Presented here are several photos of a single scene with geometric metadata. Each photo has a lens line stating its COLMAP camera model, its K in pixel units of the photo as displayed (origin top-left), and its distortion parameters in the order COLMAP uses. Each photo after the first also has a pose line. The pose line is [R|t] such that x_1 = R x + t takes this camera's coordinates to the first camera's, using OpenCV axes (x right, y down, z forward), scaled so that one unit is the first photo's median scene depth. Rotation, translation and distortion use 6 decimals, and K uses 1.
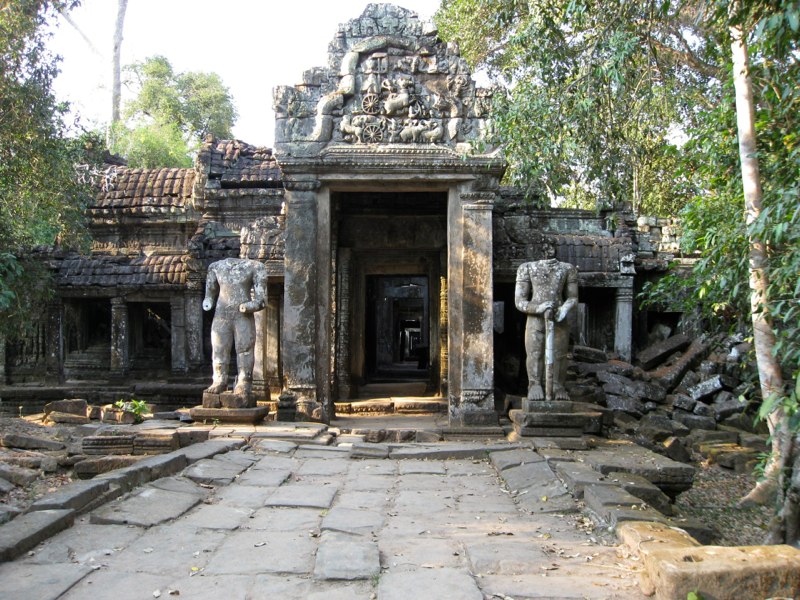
lens RADIAL K [[986.2, 0, 400.0], [0, 986.2, 300.0], [0, 0, 1]] dist [-0.010816, 0.100281]
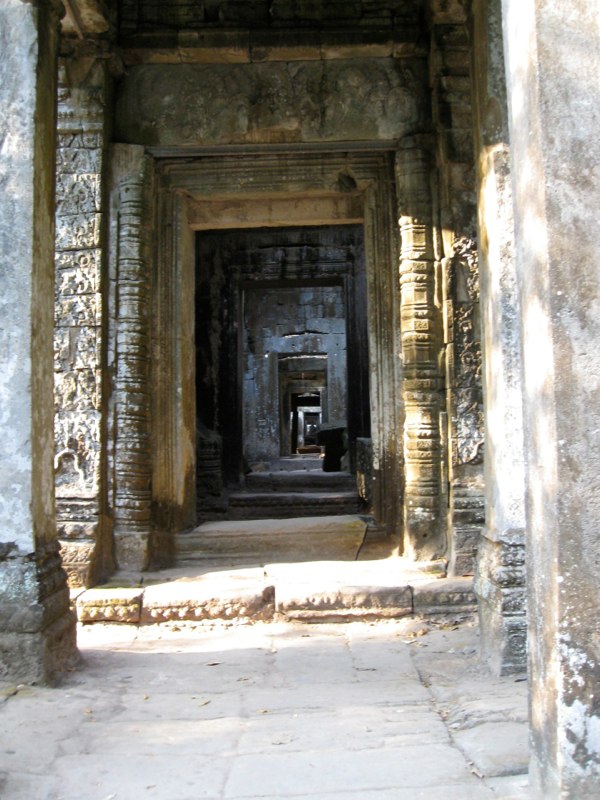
lens RADIAL K [[986.2, 0, 300.0], [0, 986.2, 400.0], [0, 0, 1]] dist [-0.010816, 0.100281]
pose [[0.999740, -0.020848, 0.009187, 0.000741], [0.020754, 0.999733, 0.010170, 0.036735], [-0.009397, -0.009977, 0.999906, 0.641625]]
